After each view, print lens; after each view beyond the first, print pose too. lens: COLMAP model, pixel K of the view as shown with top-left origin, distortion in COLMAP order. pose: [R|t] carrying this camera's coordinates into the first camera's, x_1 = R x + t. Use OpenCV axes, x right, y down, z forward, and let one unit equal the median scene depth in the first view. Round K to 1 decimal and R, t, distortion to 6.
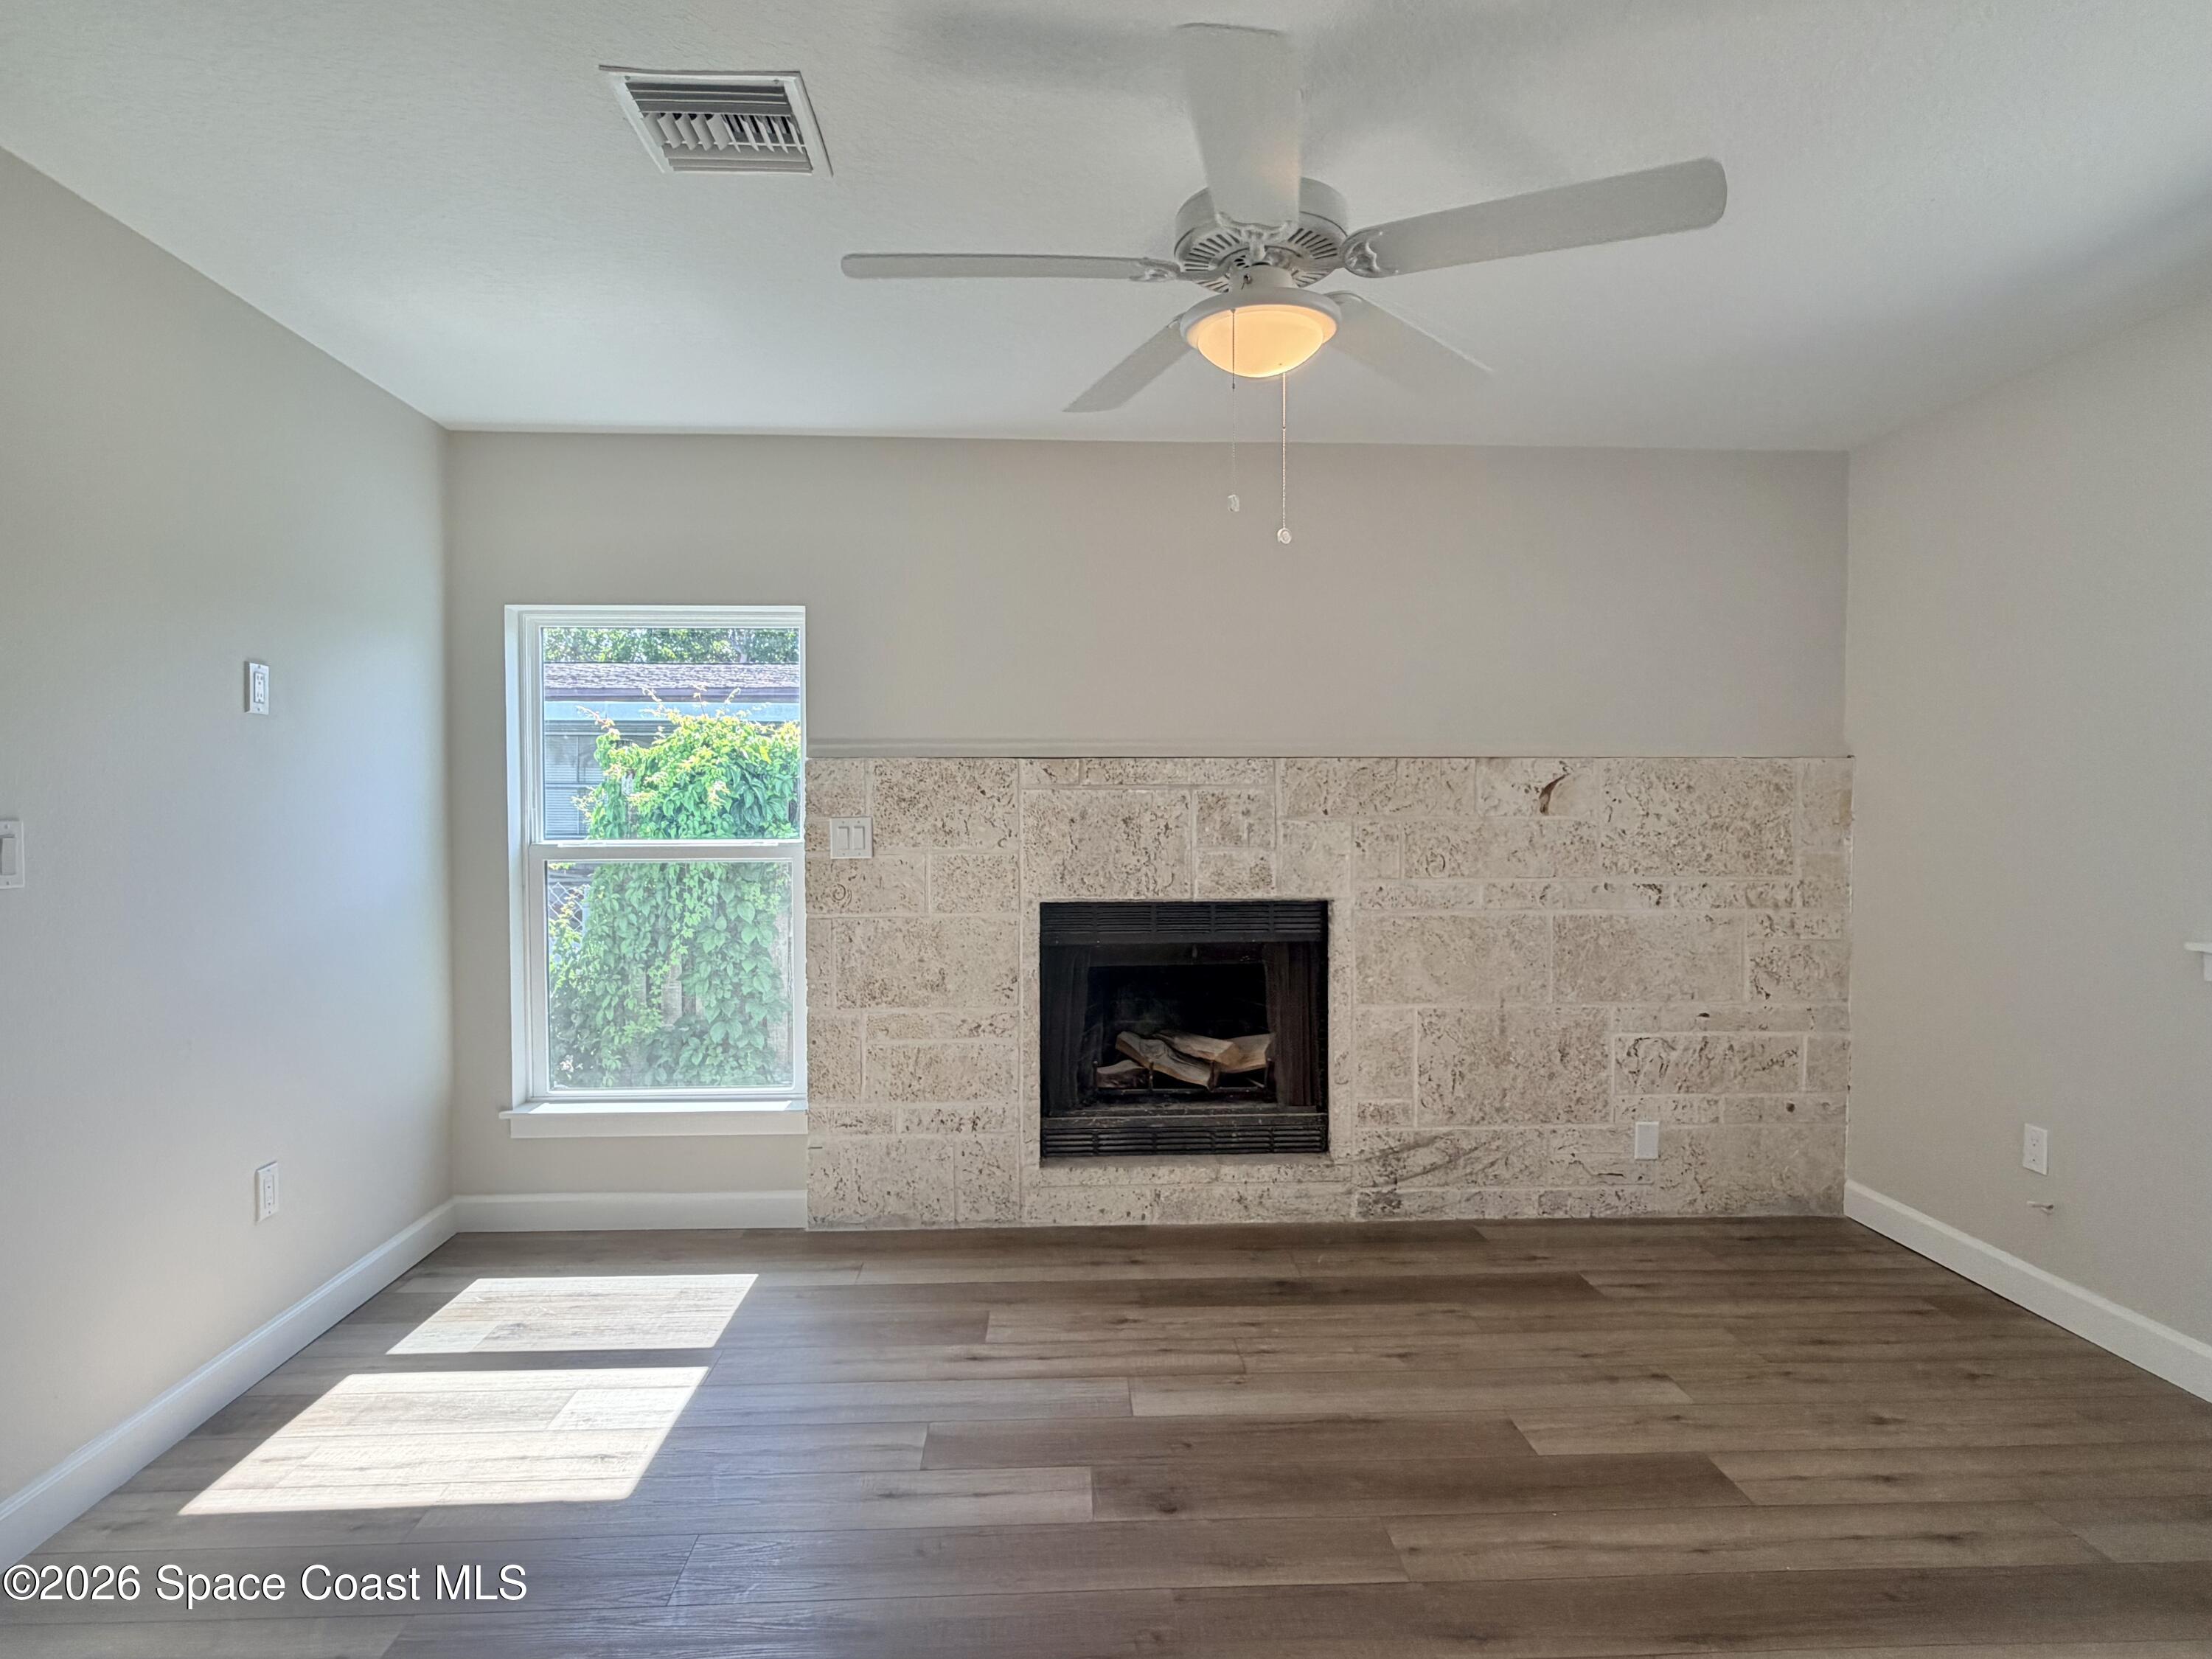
lens RADIAL K [[1195.5, 0, 1106.0], [0, 1195.5, 829.5], [0, 0, 1]] dist [0.003768, 0.000997]
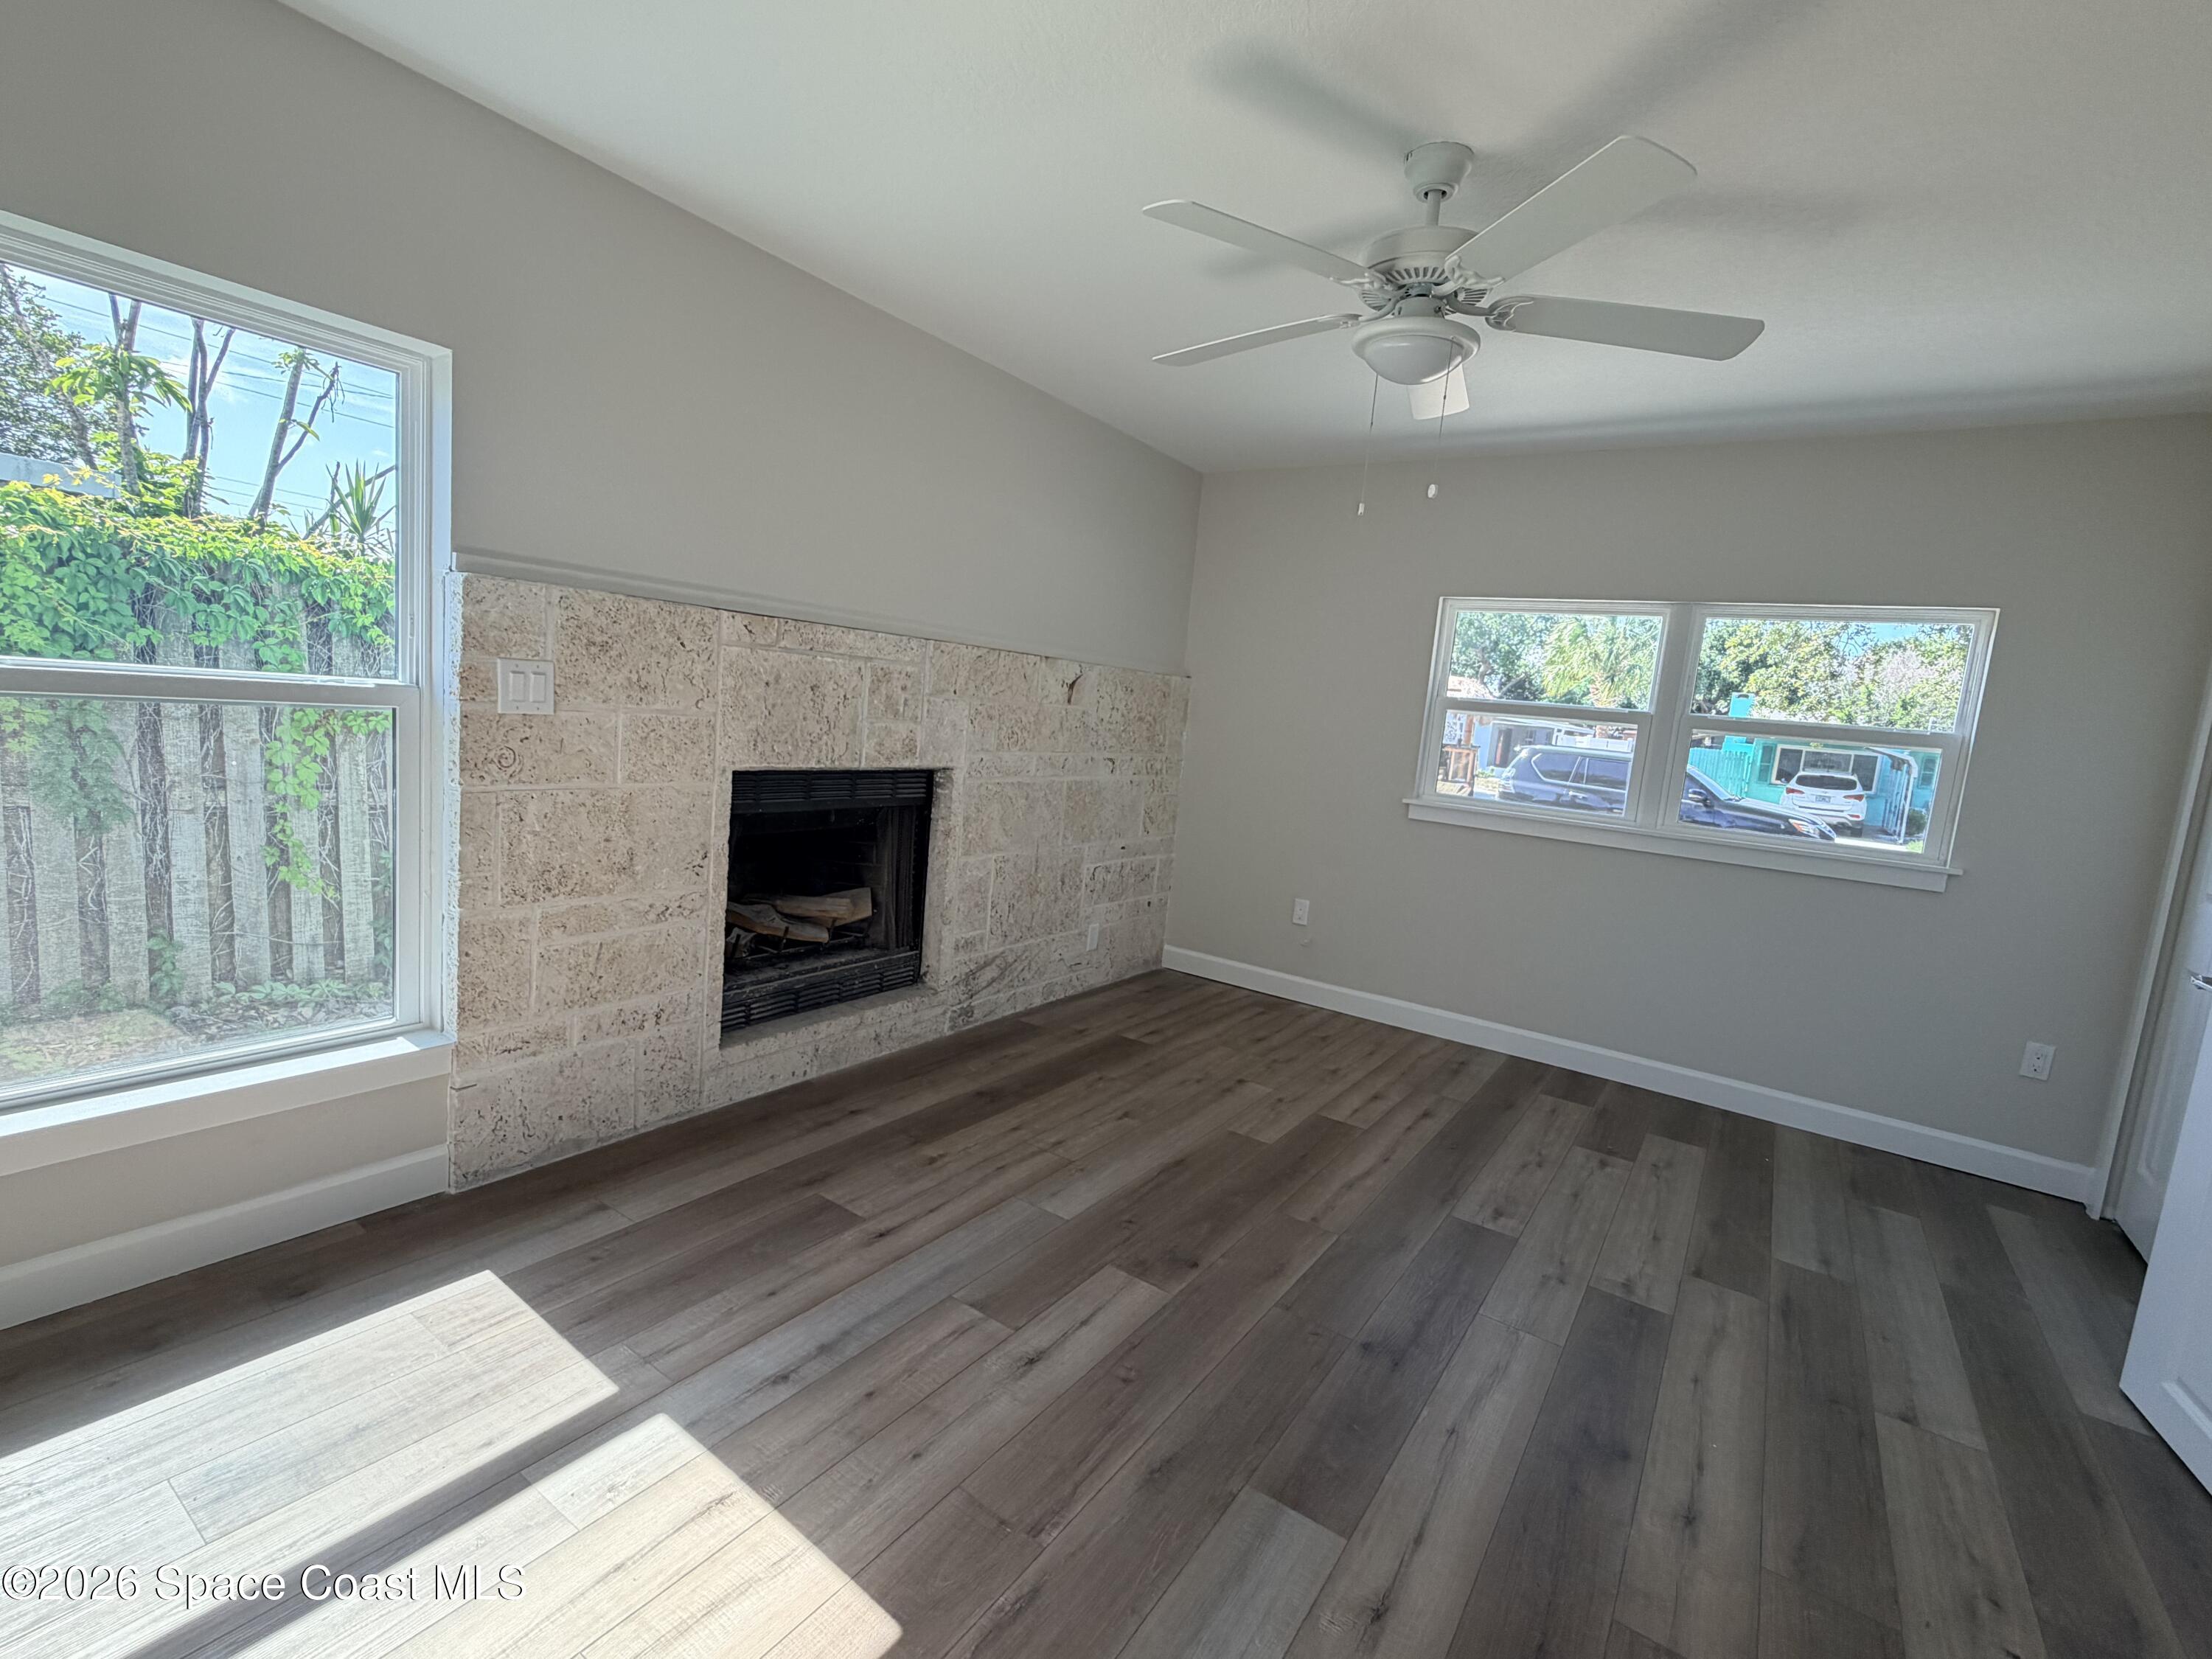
lens RADIAL K [[1008.0, 0, 1106.0], [0, 1008.0, 829.5], [0, 0, 1]] dist [-0.000609, 0.000019]
pose [[0.593222, -0.045036, 0.803778, -0.510754], [-0.072895, 0.991328, 0.109344, -0.000120], [-0.801732, -0.123456, 0.584794, 0.307430]]
